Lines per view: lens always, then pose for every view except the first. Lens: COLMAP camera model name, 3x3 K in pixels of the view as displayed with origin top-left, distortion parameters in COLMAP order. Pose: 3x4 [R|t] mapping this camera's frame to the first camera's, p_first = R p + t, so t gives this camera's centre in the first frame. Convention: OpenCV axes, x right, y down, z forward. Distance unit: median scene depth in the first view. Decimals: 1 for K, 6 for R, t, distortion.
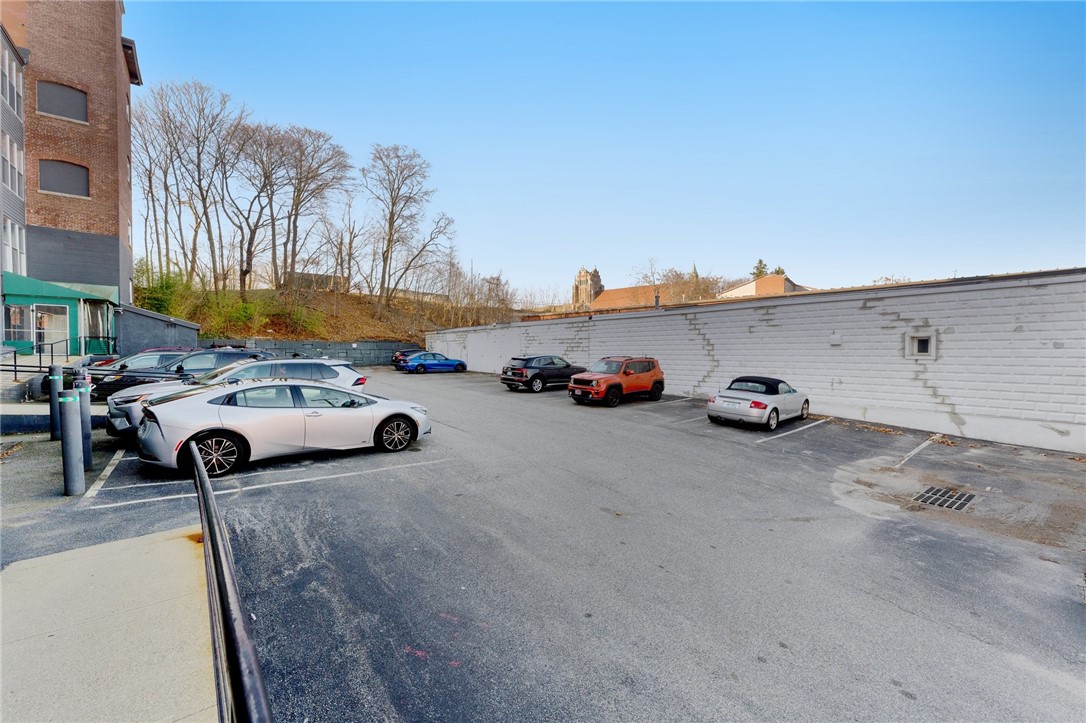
lens RADIAL K [[439.6, 0, 543.0], [0, 439.6, 361.5], [0, 0, 1]] dist [0.000149, 0.000095]
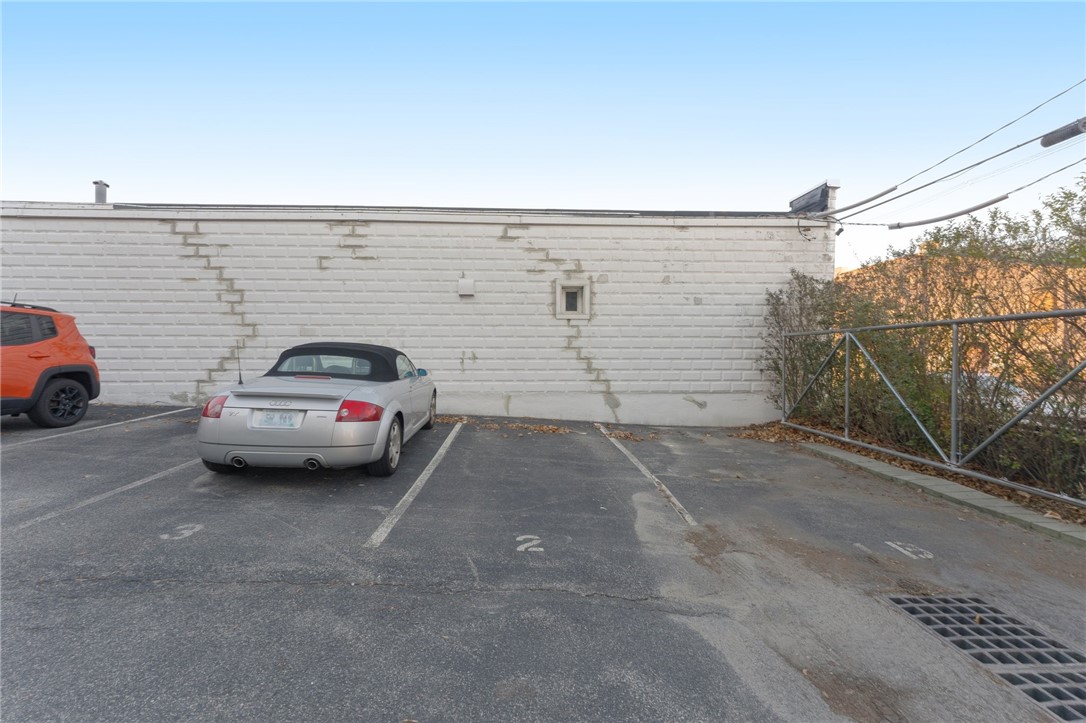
lens RADIAL K [[439.6, 0, 543.0], [0, 439.6, 361.5], [0, 0, 1]] dist [0.000149, 0.000095]
pose [[0.600540, -0.019642, 0.799353, 0.270347], [0.020228, 0.999751, 0.009369, 0.053784], [-0.799338, 0.010543, 0.600789, 0.612015]]
